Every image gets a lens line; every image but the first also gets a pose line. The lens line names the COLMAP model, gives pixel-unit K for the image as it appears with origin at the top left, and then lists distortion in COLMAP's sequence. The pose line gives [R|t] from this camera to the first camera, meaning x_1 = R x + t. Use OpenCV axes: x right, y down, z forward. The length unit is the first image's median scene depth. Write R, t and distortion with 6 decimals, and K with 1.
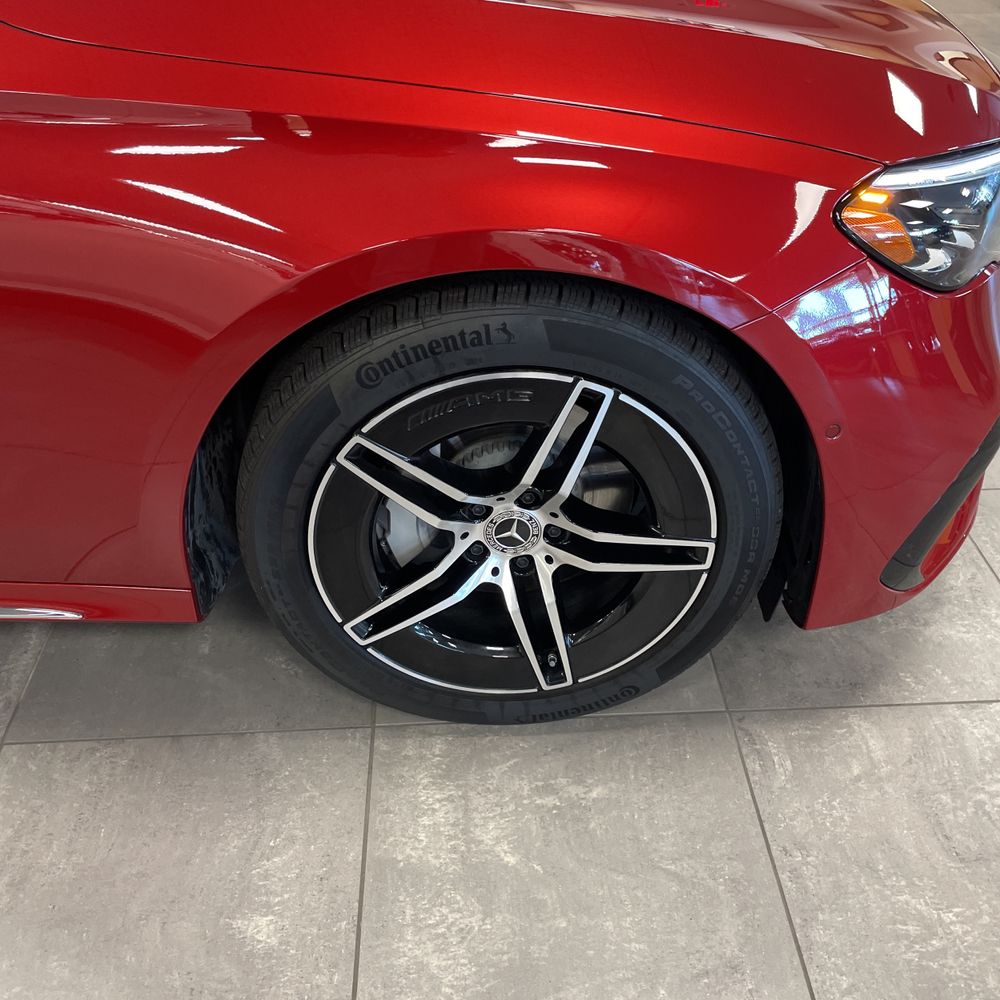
lens RADIAL K [[1018.9, 0, 512.7], [0, 1018.9, 493.1], [0, 0, 1]] dist [0.098815, -0.142181]
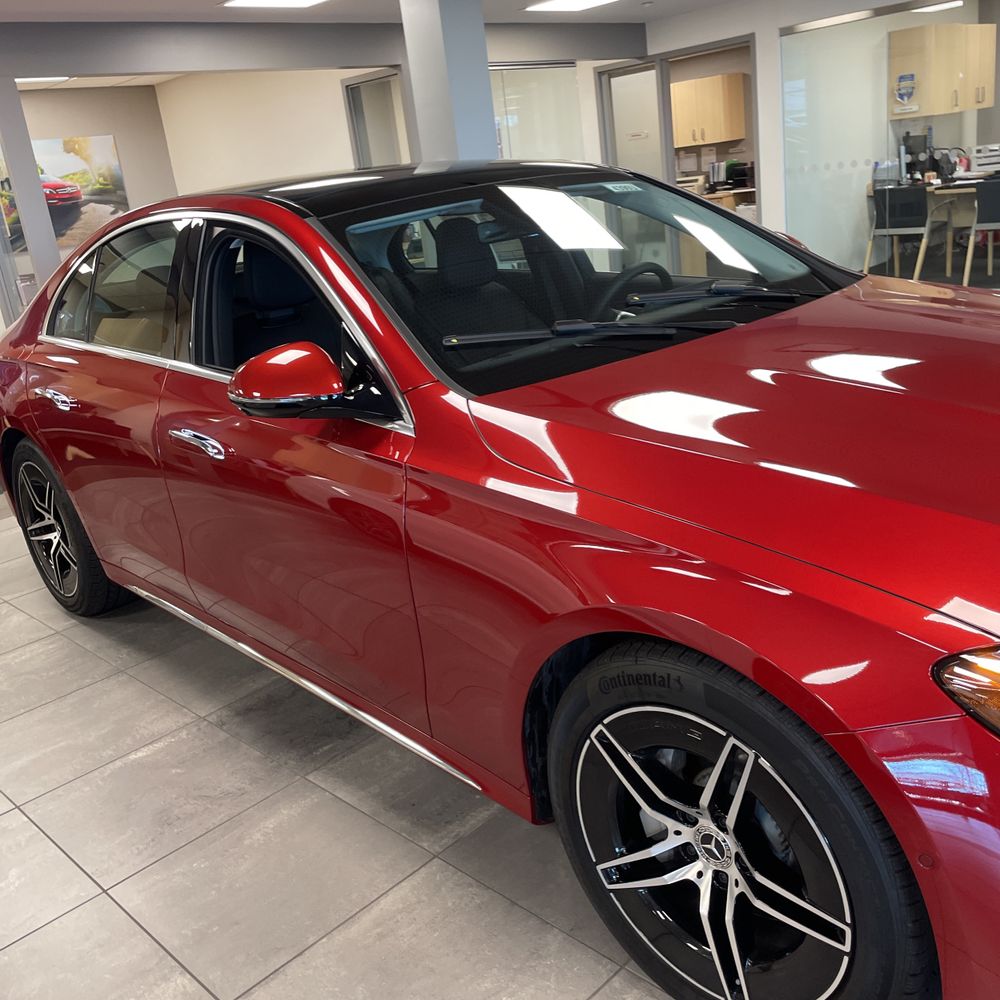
lens RADIAL K [[1018.9, 0, 512.7], [0, 1018.9, 493.1], [0, 0, 1]] dist [0.098815, -0.142181]
pose [[0.664858, 0.148316, -0.732097, 0.777384], [-0.341231, 0.932153, -0.121045, -0.143259], [0.664473, 0.330292, 0.670360, -0.162283]]
